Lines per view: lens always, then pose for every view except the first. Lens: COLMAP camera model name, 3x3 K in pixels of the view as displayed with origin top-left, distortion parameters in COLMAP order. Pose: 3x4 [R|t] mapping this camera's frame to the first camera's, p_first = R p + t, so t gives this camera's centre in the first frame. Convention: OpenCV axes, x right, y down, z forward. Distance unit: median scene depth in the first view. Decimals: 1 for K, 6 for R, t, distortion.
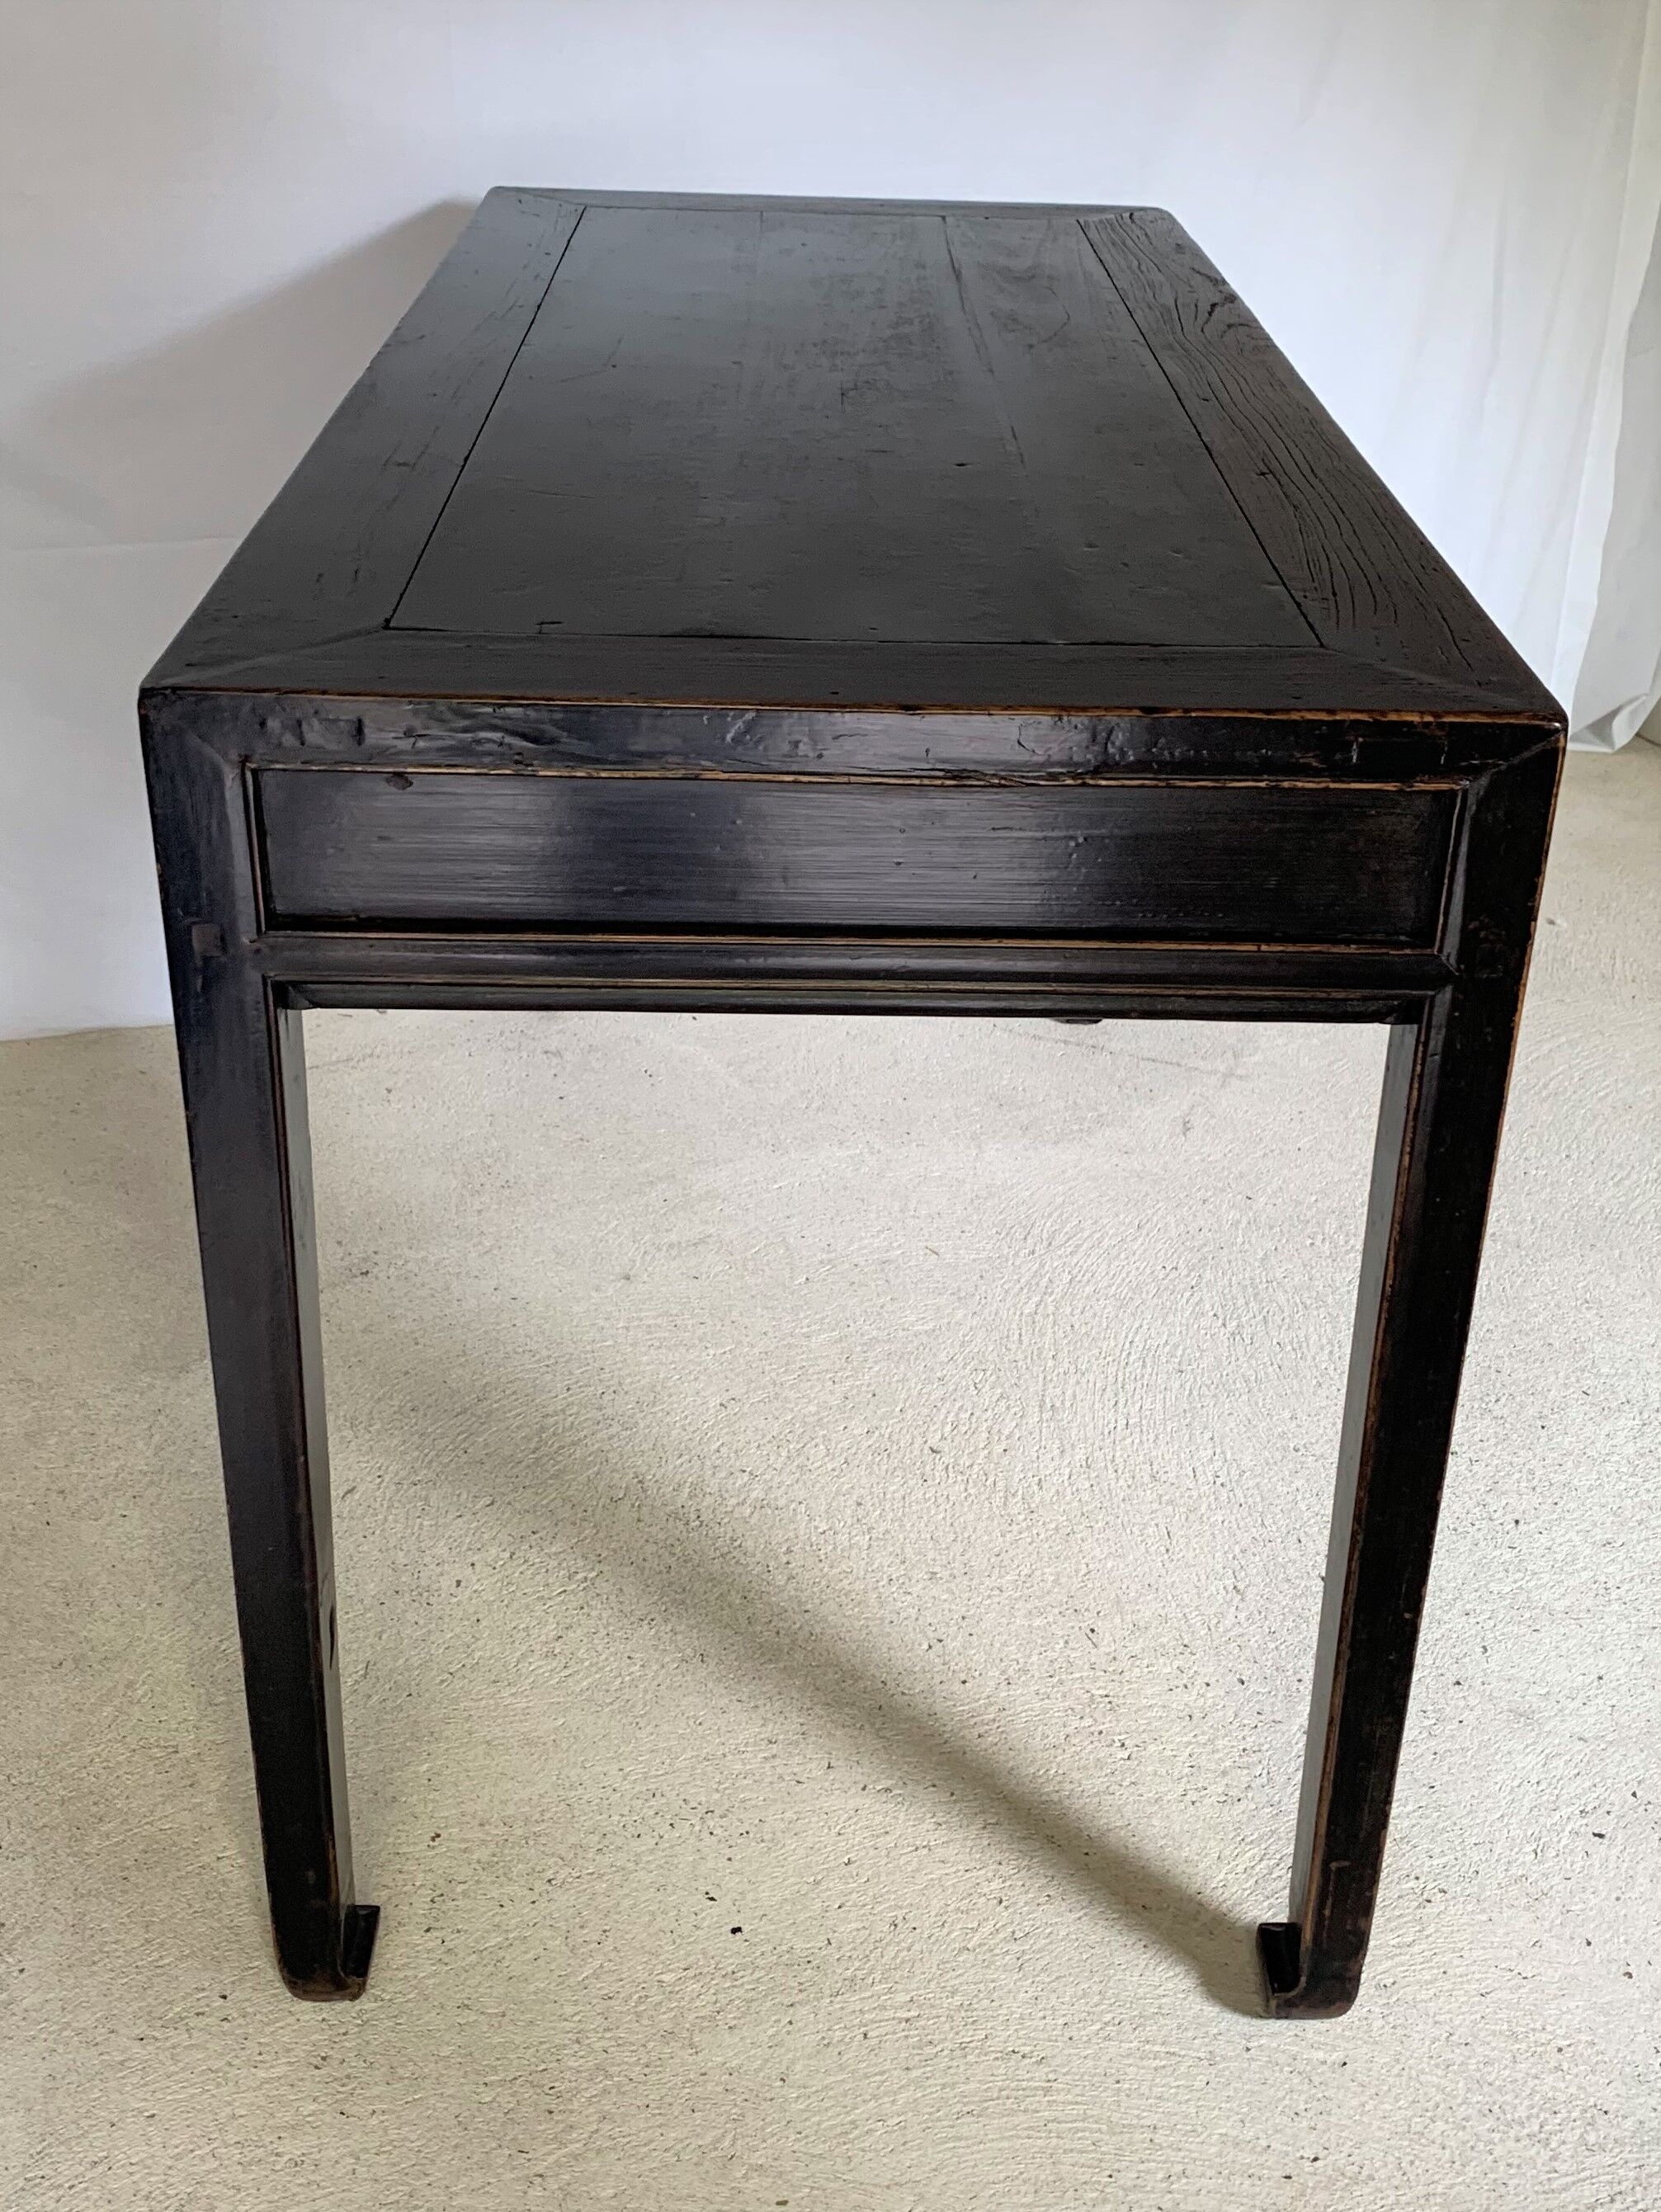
lens RADIAL K [[2364.4, 0, 830.5], [0, 2364.4, 1106.0], [0, 0, 1]] dist [0.003870, 0.012199]
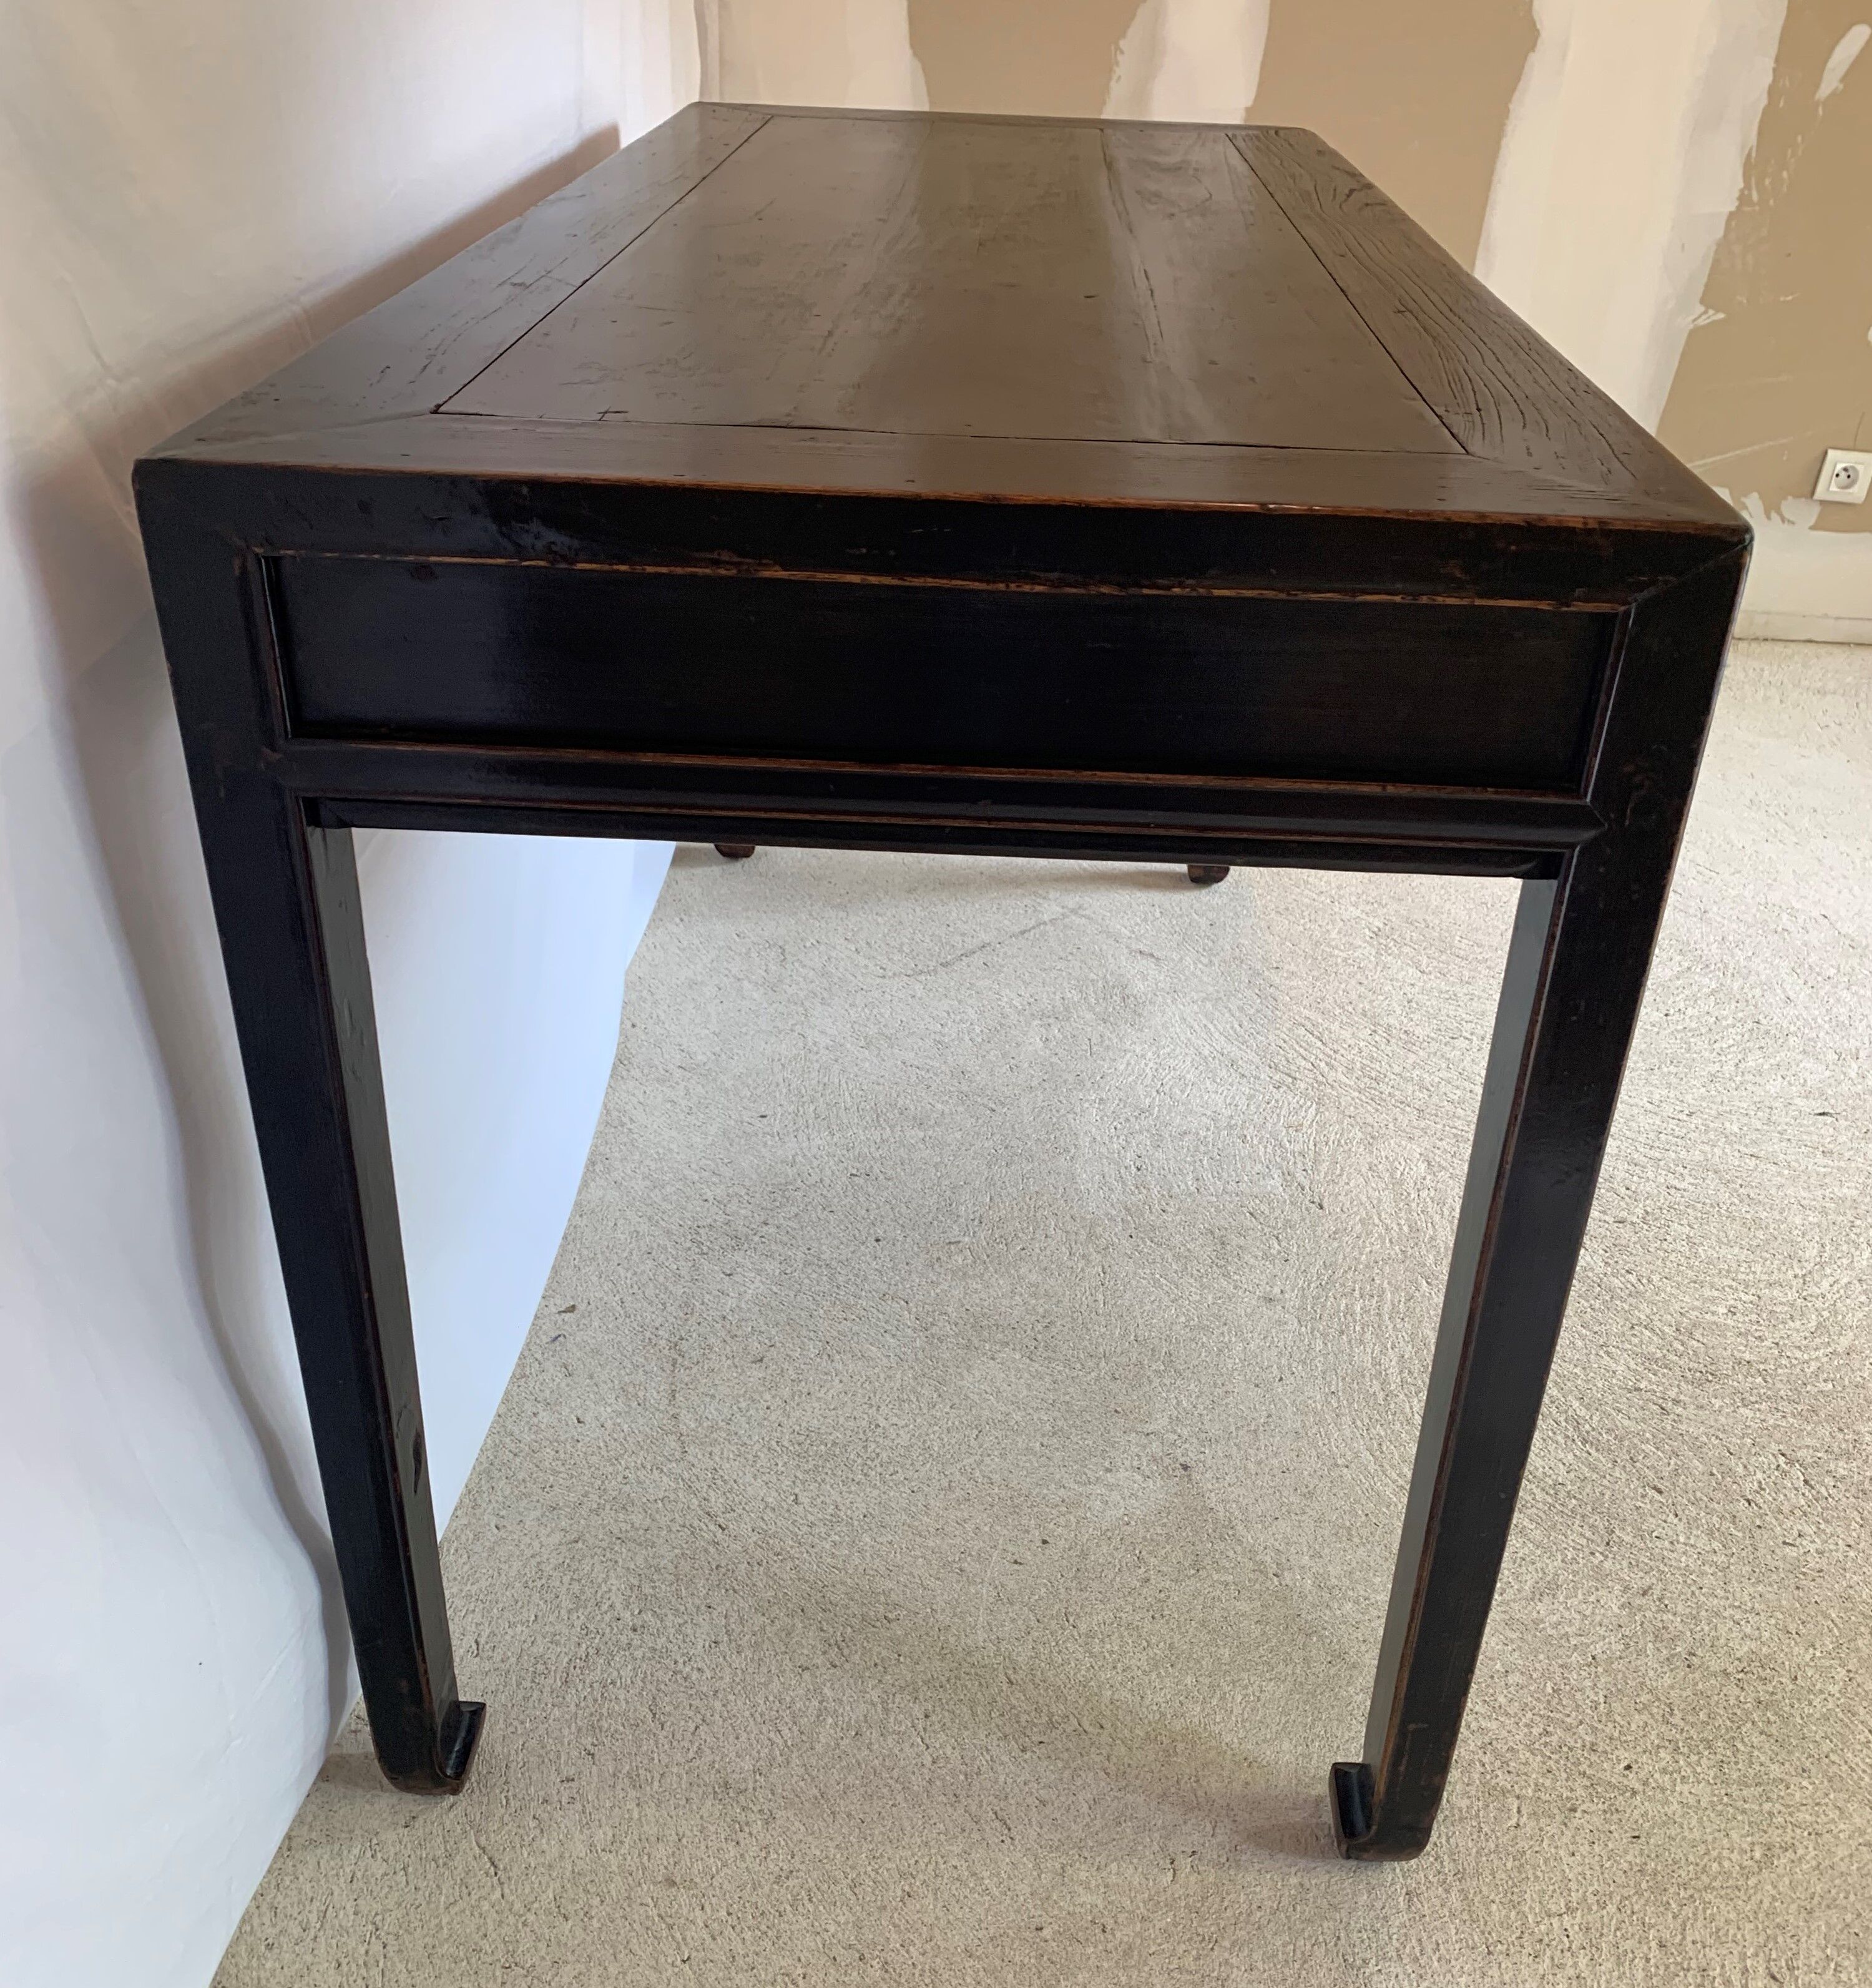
lens RADIAL K [[1791.4, 0, 933.3], [0, 1791.4, 1046.4], [0, 0, 1]] dist [0.044972, -0.058140]
pose [[0.998443, 0.032106, -0.045619, 0.038373], [-0.029497, 0.997953, 0.056748, -0.002352], [0.047348, -0.055314, 0.997346, 0.258380]]
